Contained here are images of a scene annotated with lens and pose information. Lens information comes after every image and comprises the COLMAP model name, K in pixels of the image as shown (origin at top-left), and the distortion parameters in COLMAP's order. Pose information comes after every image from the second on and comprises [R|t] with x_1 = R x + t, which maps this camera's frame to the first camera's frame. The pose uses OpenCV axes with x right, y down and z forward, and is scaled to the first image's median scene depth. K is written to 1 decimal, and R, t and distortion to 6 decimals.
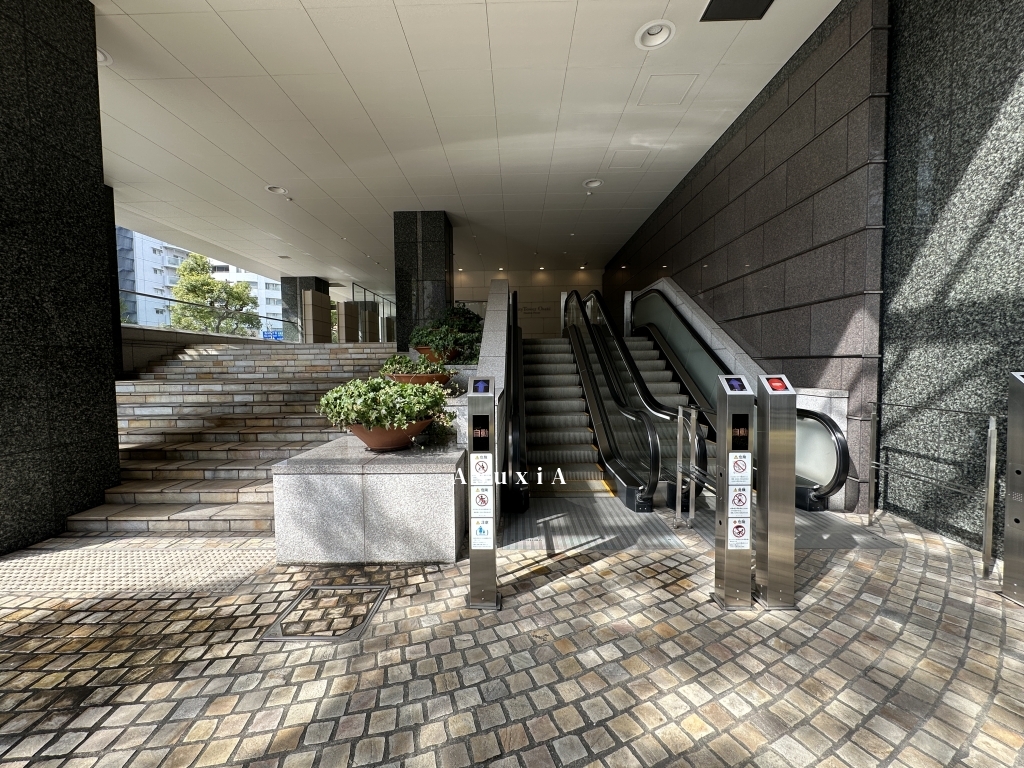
lens RADIAL K [[411.1, 0, 510.0], [0, 411.1, 383.4], [0, 0, 1]] dist [-0.001499, 0.000099]
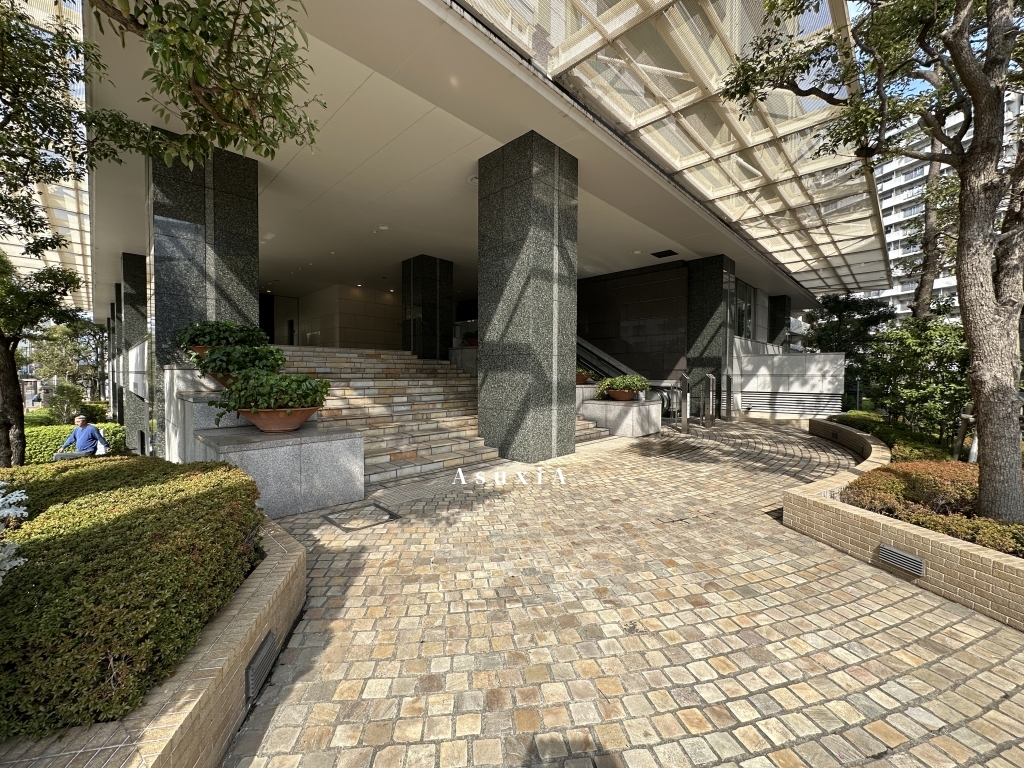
lens RADIAL K [[411.1, 0, 509.6], [0, 411.1, 384.7], [0, 0, 1]] dist [-0.001499, 0.000099]
pose [[0.687390, -0.005148, 0.726270, -3.647018], [0.018085, 0.999786, -0.010031, 0.091105], [-0.726063, 0.020030, 0.687336, -0.417095]]
